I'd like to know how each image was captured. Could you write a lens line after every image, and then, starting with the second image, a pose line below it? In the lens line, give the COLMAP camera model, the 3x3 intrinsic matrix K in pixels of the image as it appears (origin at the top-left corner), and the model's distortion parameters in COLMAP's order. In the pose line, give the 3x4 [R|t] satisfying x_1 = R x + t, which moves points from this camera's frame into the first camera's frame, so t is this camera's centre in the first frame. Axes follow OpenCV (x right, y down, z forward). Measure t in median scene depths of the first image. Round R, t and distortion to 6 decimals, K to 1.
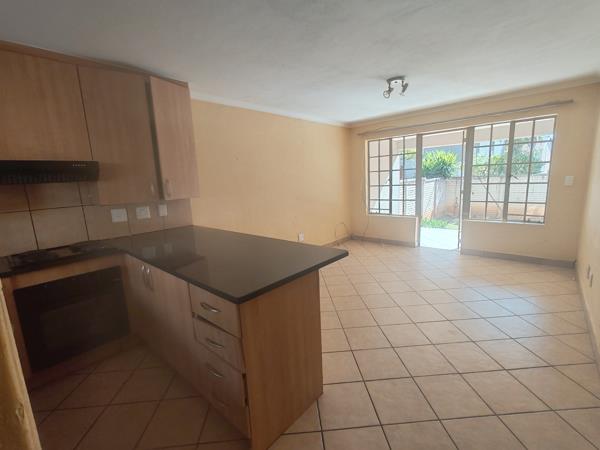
lens RADIAL K [[274.6, 0, 300.0], [0, 274.6, 225.0], [0, 0, 1]] dist [0.001754, 0.000431]
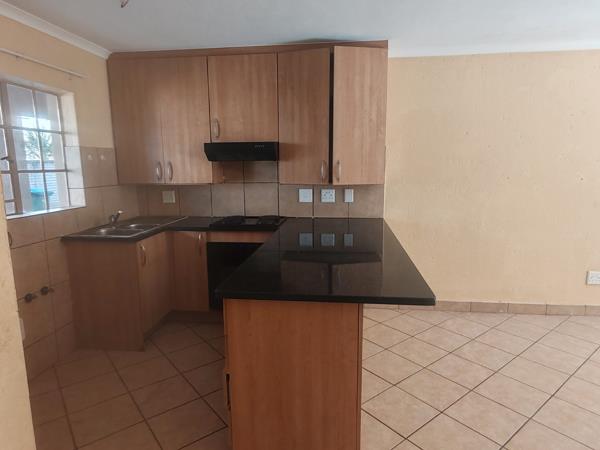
lens RADIAL K [[373.4, 0, 300.0], [0, 373.4, 225.0], [0, 0, 1]] dist [0.001175, 0.001457]
pose [[0.570594, 0.173454, -0.802705, 0.479665], [-0.160316, 0.982162, 0.098273, -0.067550], [0.805432, 0.072612, 0.588223, 0.229547]]
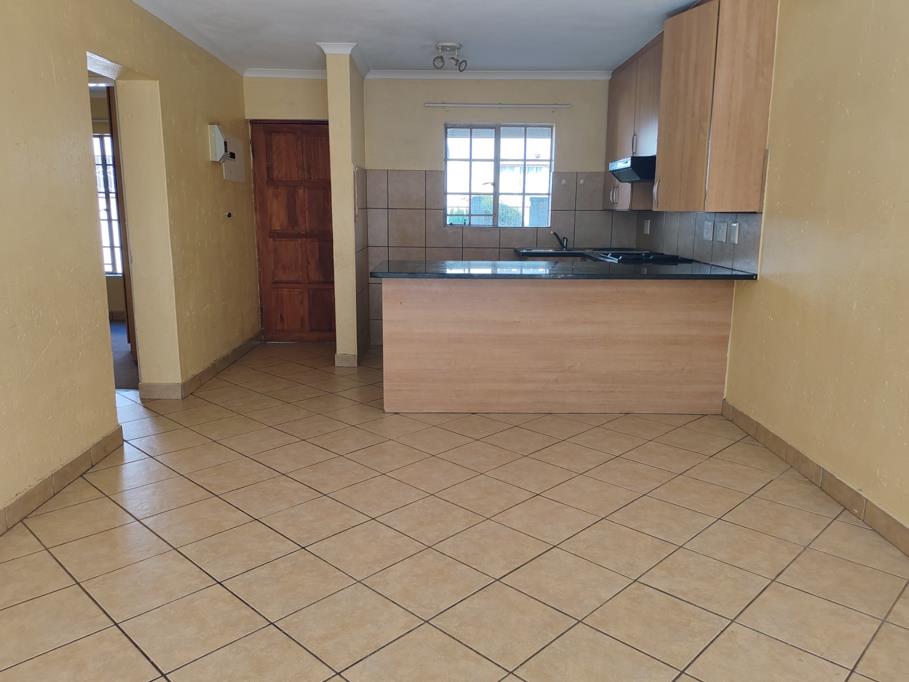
lens RADIAL K [[684.7, 0, 454.5], [0, 684.7, 341.0], [0, 0, 1]] dist [0.096573, -0.137025]
pose [[-0.735873, 0.171509, -0.655039, 1.076701], [-0.089932, 0.934064, 0.345596, -0.353569], [0.671121, 0.313224, -0.671928, 2.045843]]
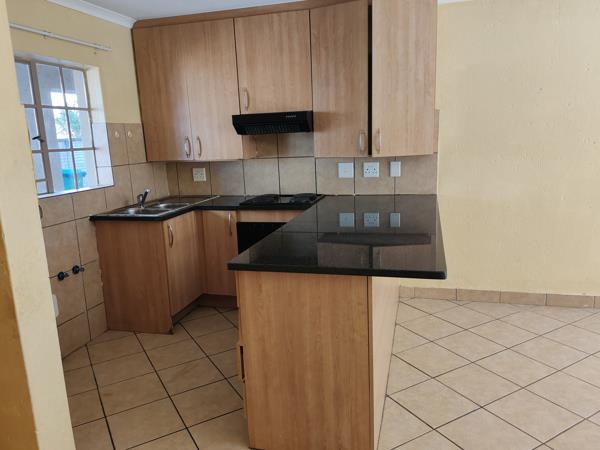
lens RADIAL K [[449.4, 0, 300.0], [0, 449.4, 225.0], [0, 0, 1]] dist [0.092656, -0.123168]
pose [[0.443992, 0.199901, -0.873448, 0.641761], [-0.136149, 0.978529, 0.154742, -0.075461], [0.885627, 0.050215, 0.461675, 0.243081]]
